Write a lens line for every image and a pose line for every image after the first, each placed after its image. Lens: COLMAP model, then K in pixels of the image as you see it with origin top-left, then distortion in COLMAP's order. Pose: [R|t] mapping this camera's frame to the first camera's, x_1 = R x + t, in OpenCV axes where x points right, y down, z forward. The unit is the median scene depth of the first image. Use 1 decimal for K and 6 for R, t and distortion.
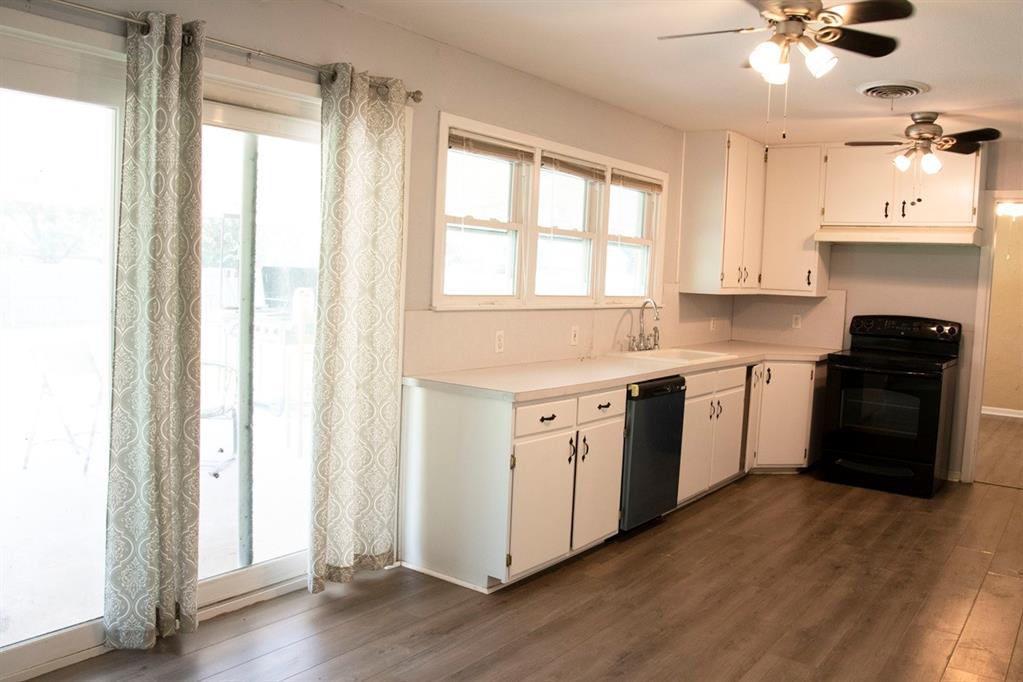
lens RADIAL K [[839.4, 0, 511.5], [0, 839.4, 341.0], [0, 0, 1]] dist [-0.129460, 0.087123]
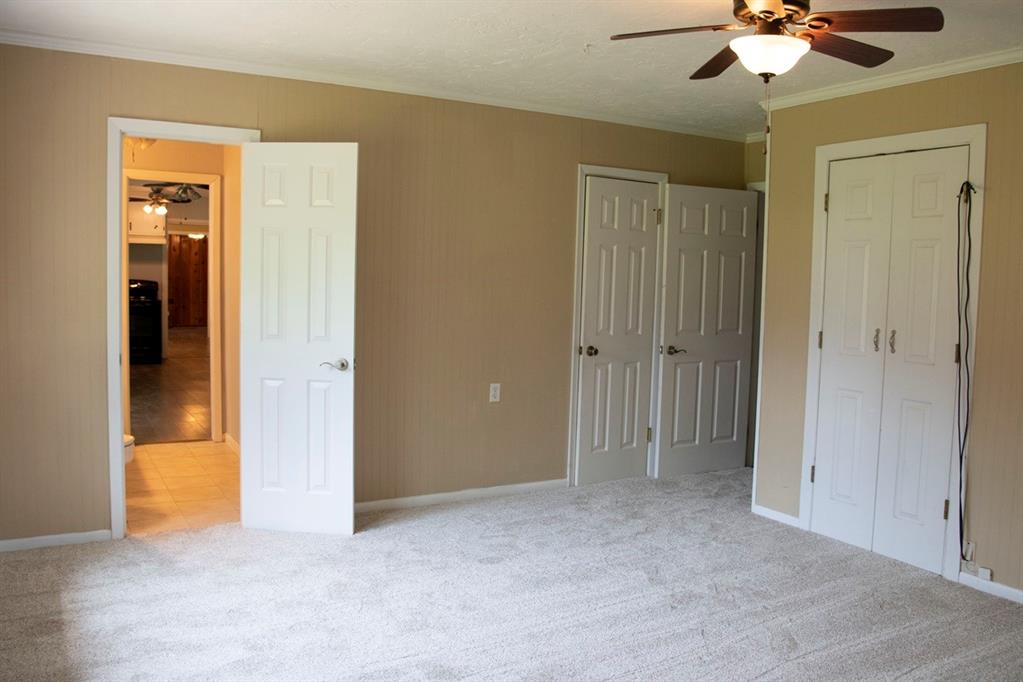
lens RADIAL K [[839.4, 0, 511.5], [0, 839.4, 341.0], [0, 0, 1]] dist [-0.129460, 0.087123]
pose [[0.404397, -0.103214, 0.908741, -1.116265], [0.069322, 0.994213, 0.082073, 0.021903], [-0.911953, 0.029805, 0.409212, -0.759894]]
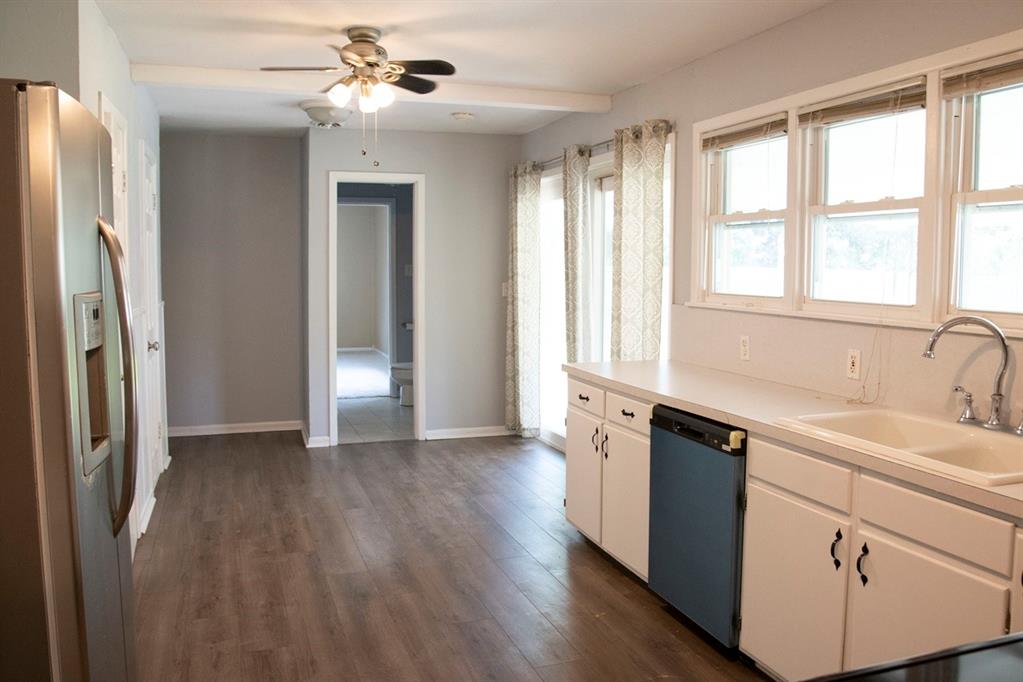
lens RADIAL K [[839.4, 0, 511.5], [0, 839.4, 341.0], [0, 0, 1]] dist [-0.129460, 0.087123]
pose [[-0.570725, 0.027729, -0.820673, 0.698447], [-0.097414, 0.990085, 0.101199, -0.058714], [0.815342, 0.137702, -0.562365, 1.067687]]
